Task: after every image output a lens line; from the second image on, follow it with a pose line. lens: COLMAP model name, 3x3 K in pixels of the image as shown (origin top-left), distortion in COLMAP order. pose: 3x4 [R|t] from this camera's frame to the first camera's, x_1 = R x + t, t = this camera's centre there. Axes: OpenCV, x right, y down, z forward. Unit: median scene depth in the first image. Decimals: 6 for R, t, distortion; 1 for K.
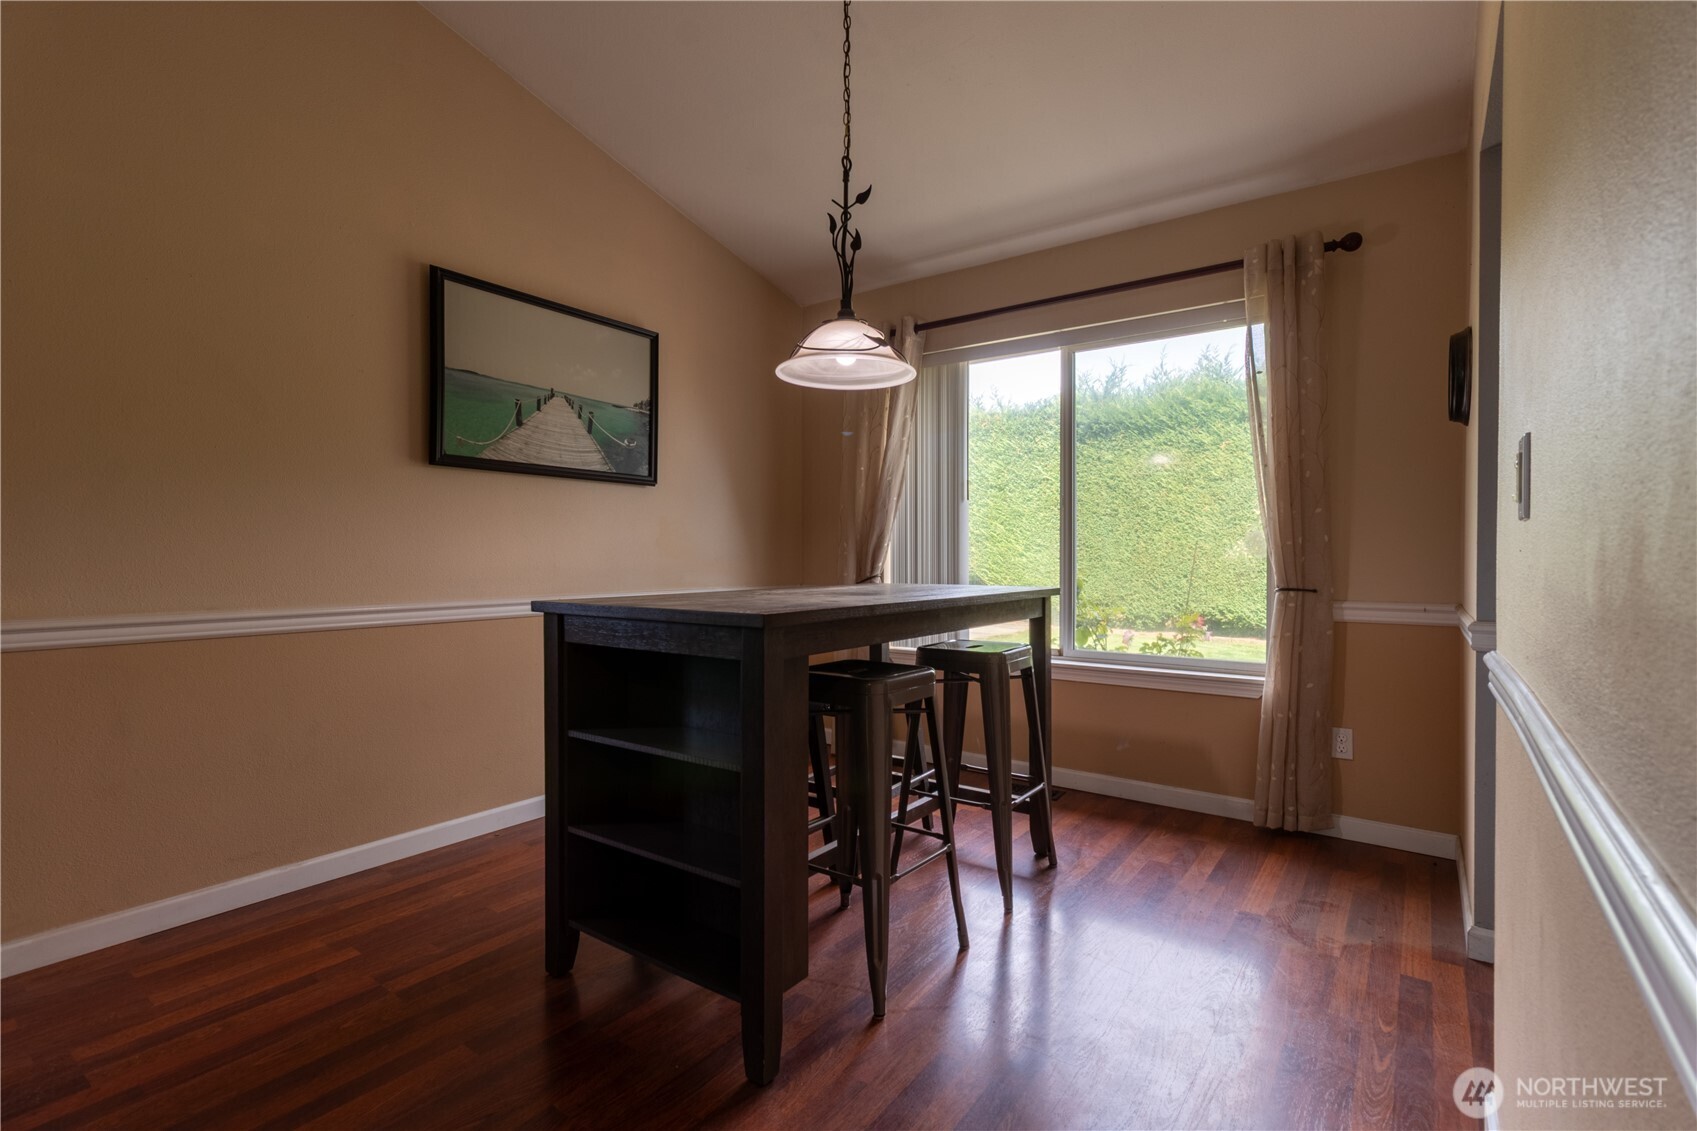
lens RADIAL K [[800.0, 0, 832.7], [0, 800.0, 569.6], [0, 0, 1]] dist [0.000158, 0.000480]
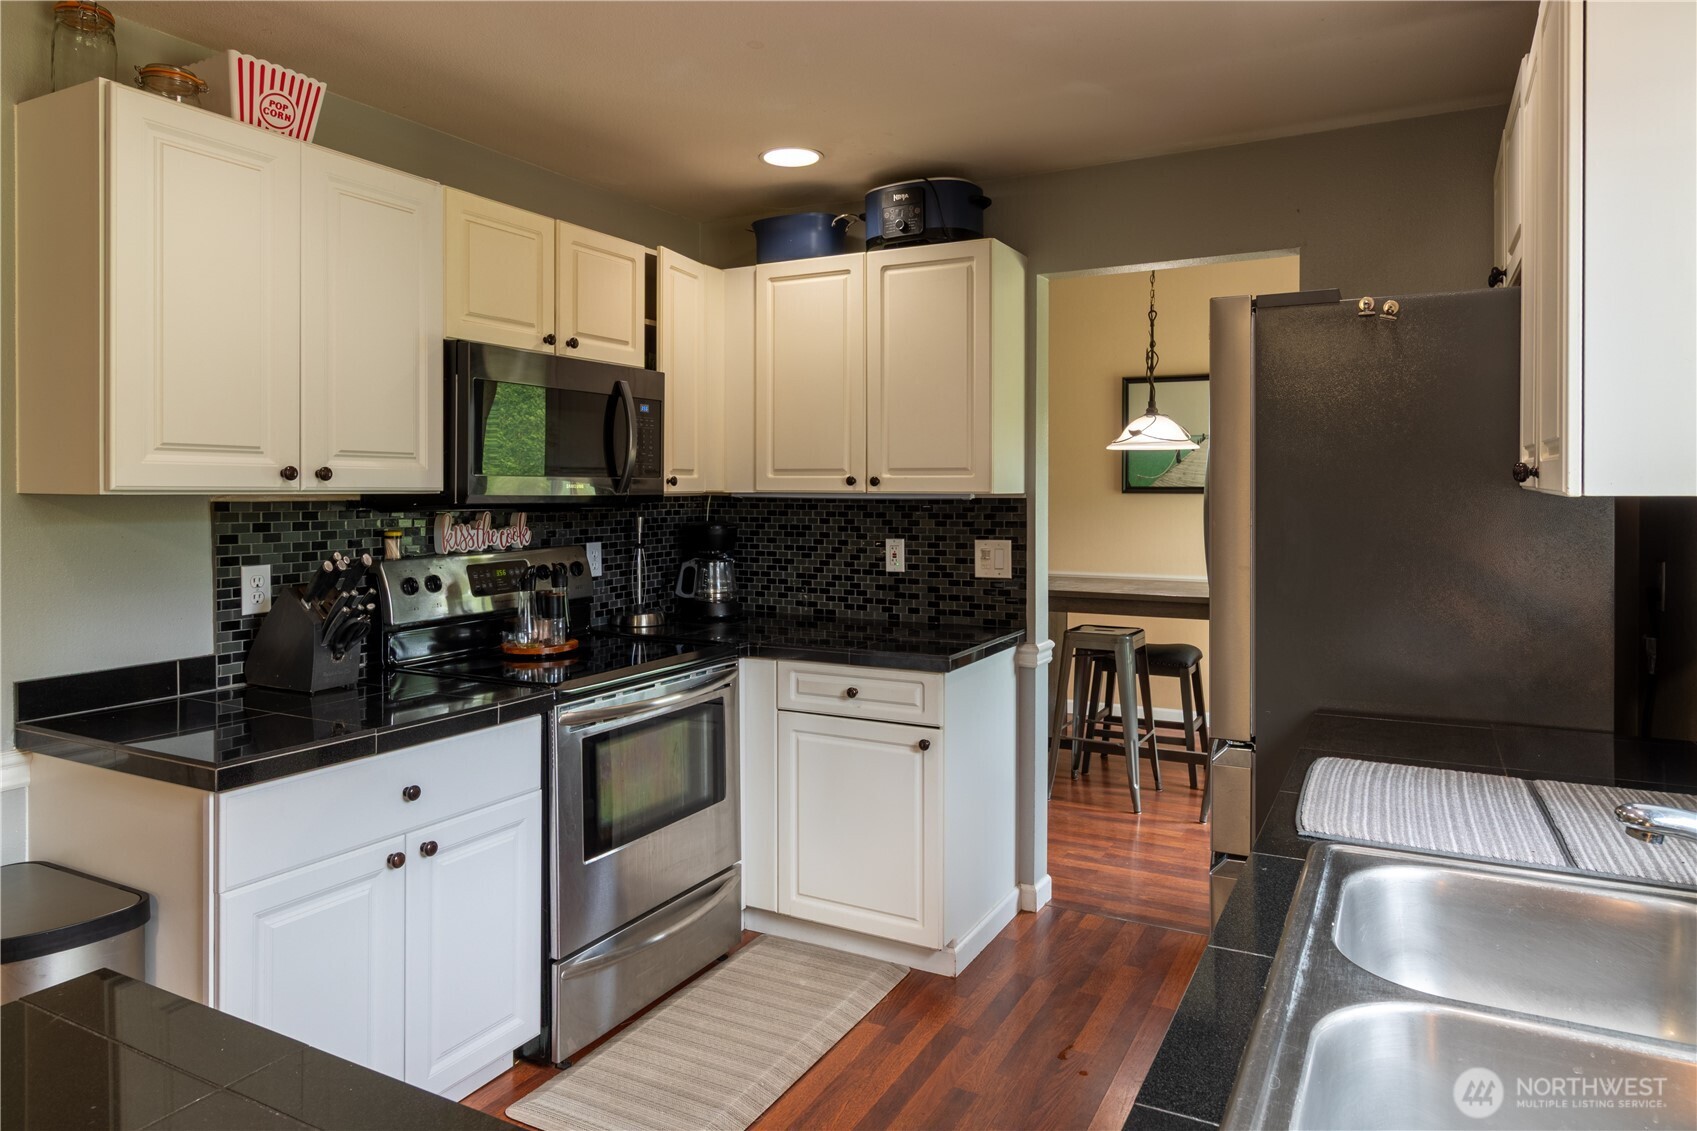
lens RADIAL K [[1064.6, 0, 871.5], [0, 1064.6, 491.8], [0, 0, 1]] dist [0.002862, 0.000652]
pose [[0.157085, 0.003119, -0.987580, 1.642873], [-0.014781, 0.999890, 0.000807, -0.126719], [0.987474, 0.014471, 0.157114, 0.110246]]
